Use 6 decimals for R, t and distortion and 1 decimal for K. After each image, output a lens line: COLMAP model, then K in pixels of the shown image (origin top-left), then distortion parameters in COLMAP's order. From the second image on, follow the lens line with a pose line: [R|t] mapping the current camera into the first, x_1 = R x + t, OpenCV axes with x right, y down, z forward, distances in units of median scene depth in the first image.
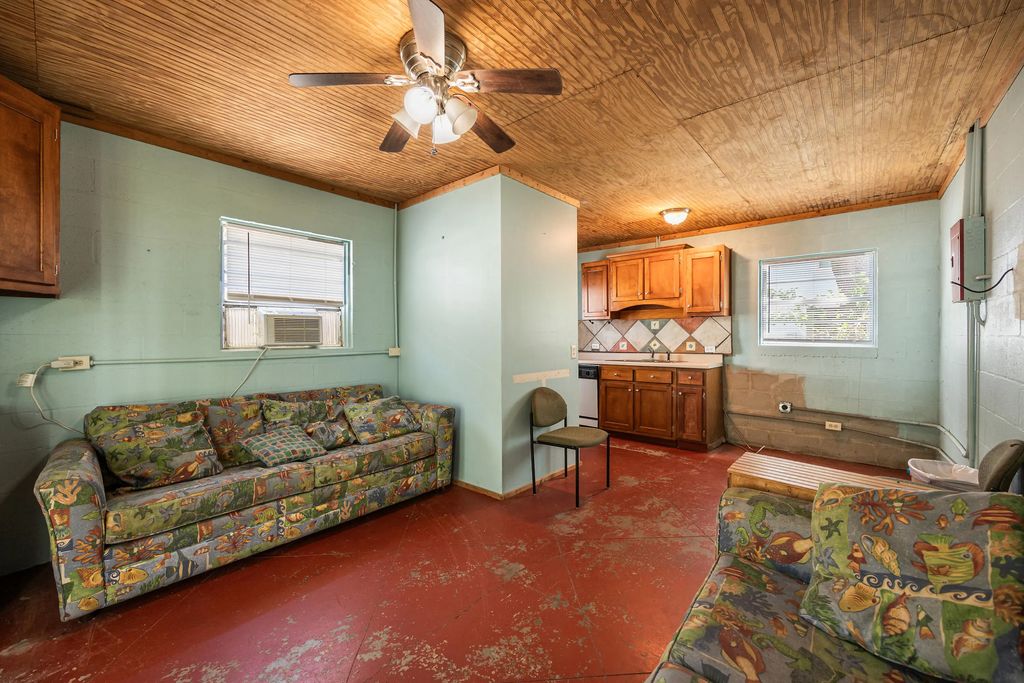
lens RADIAL K [[396.3, 0, 515.0], [0, 396.3, 339.6], [0, 0, 1]] dist [-0.000889, 0.000064]
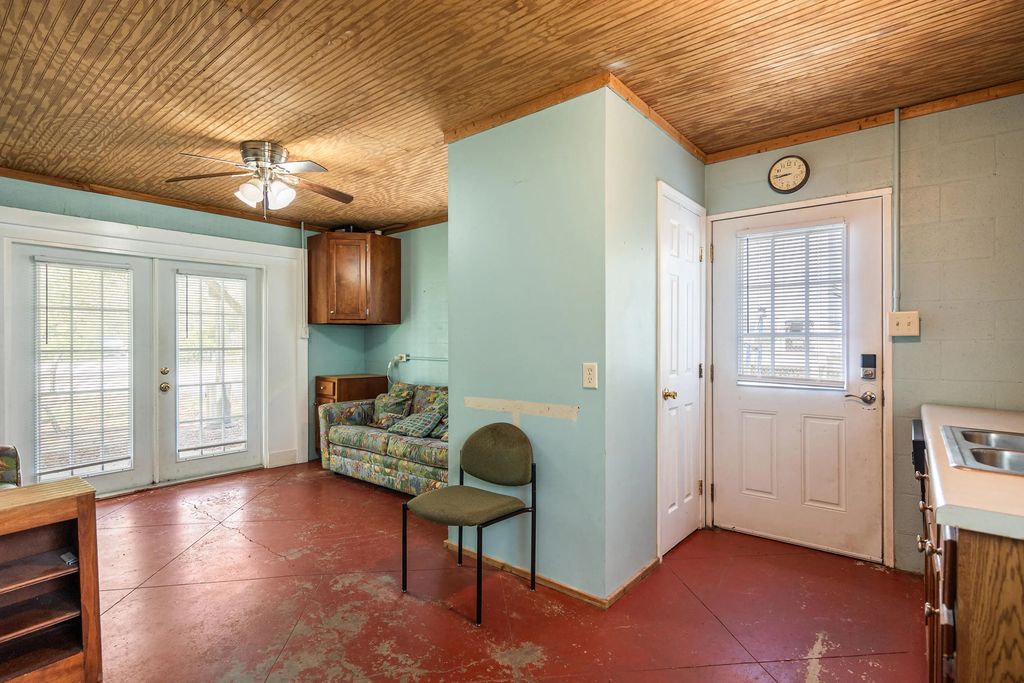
lens RADIAL K [[497.6, 0, 512.4], [0, 497.6, 341.0], [0, 0, 1]] dist [0.001954, 0.000316]
pose [[0.042415, -0.000735, -0.999100, 1.055707], [-0.007091, 0.999974, -0.001036, -0.017477], [0.999075, 0.007129, 0.042409, 1.160319]]
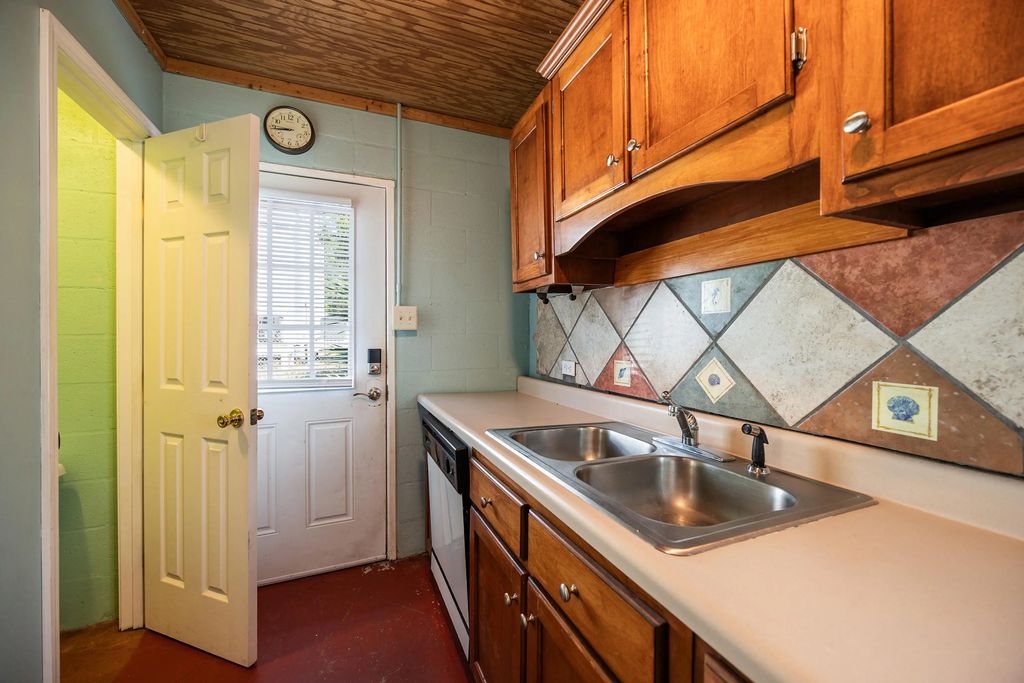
lens RADIAL K [[396.3, 0, 513.9], [0, 396.3, 335.5], [0, 0, 1]] dist [-0.000889, 0.000064]
pose [[0.903008, 0.002251, -0.429618, 0.636874], [-0.002708, 0.999996, -0.000454, -0.023745], [0.429615, 0.001573, 0.903011, 1.351661]]
